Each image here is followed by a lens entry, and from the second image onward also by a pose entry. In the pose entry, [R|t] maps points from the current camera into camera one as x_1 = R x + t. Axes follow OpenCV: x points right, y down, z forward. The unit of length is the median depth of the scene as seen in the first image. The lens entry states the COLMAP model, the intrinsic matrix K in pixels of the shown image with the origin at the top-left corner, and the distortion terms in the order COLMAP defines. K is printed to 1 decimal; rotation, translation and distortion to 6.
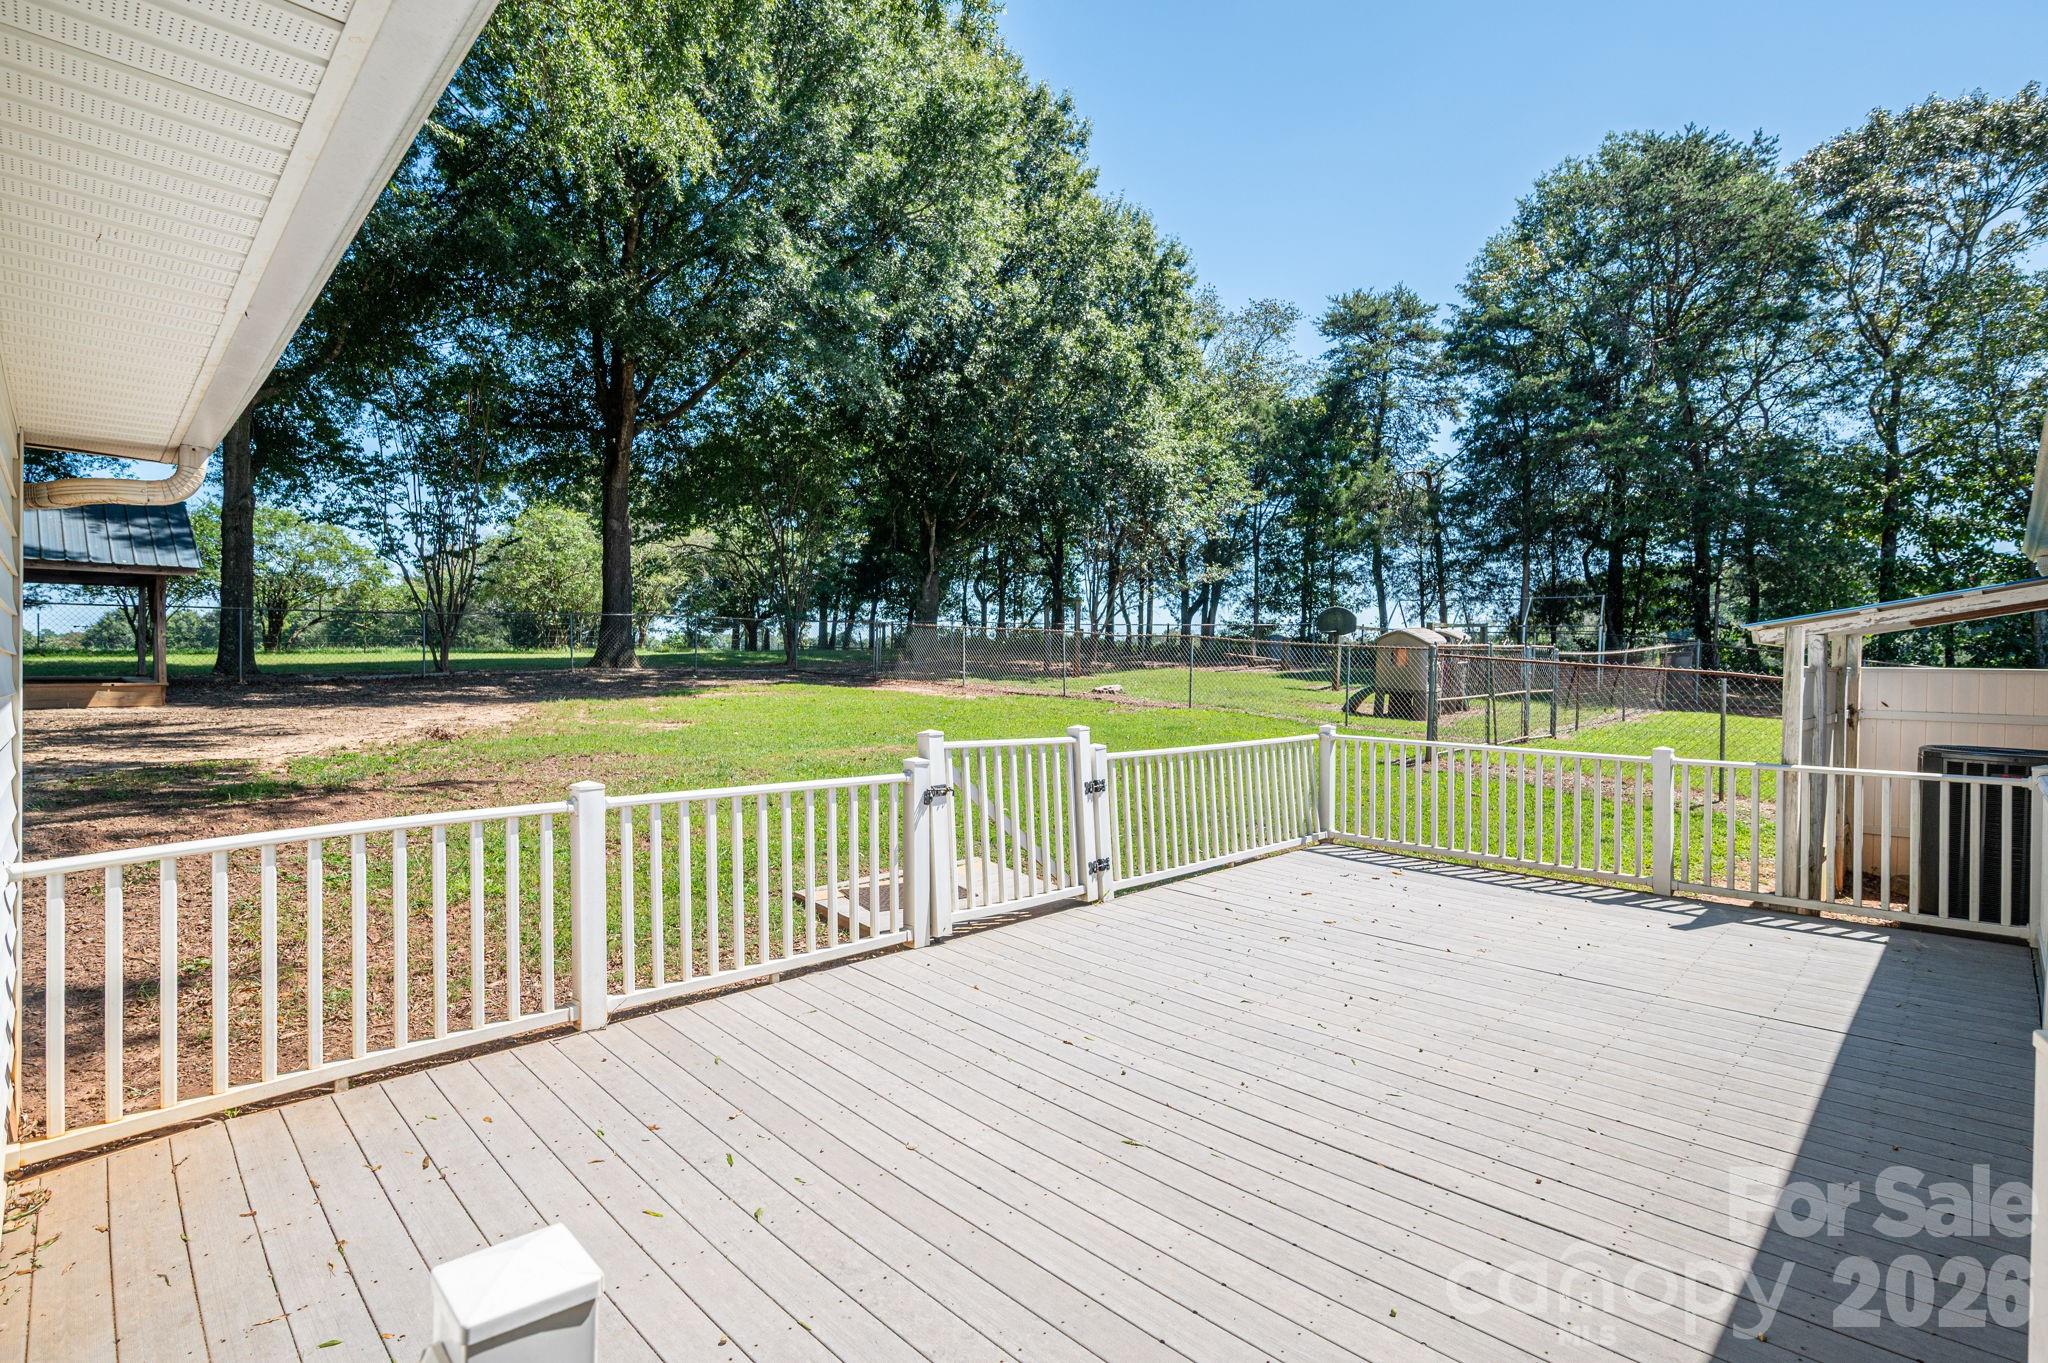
lens RADIAL K [[945.5, 0, 1024.0], [0, 945.5, 681.5], [0, 0, 1]] dist [-0.000164, 0.000054]
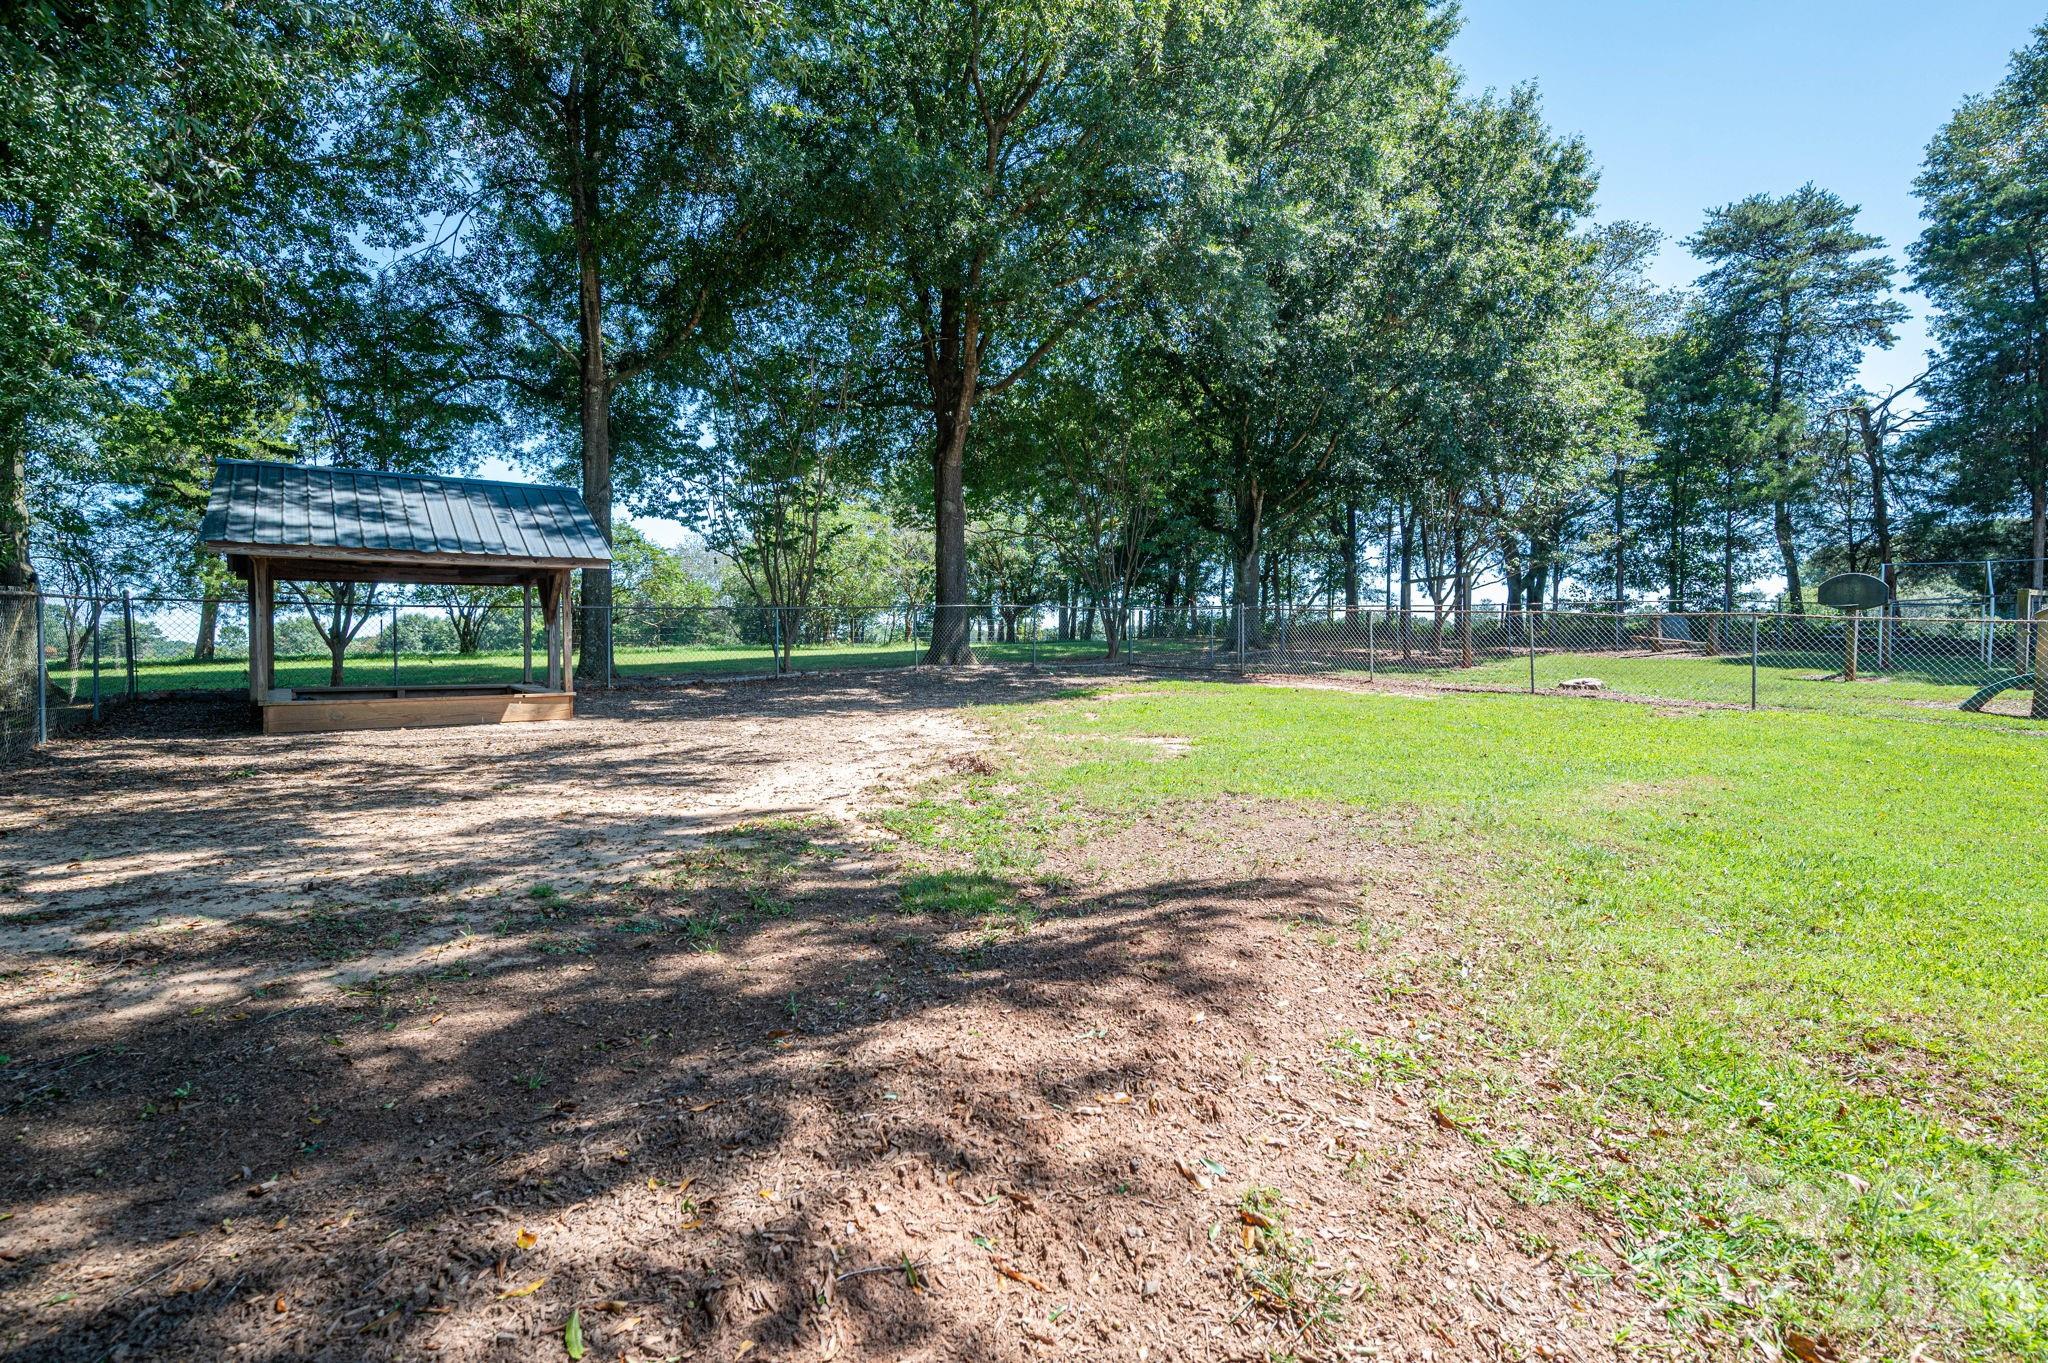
lens RADIAL K [[910.7, 0, 1022.8], [0, 910.7, 678.0], [0, 0, 1]] dist [-0.002433, 0.000067]
pose [[0.987761, -0.012361, -0.155486, -0.202673], [0.013993, 0.999858, 0.009408, -0.007880], [0.155348, -0.011469, 0.987793, 0.129269]]
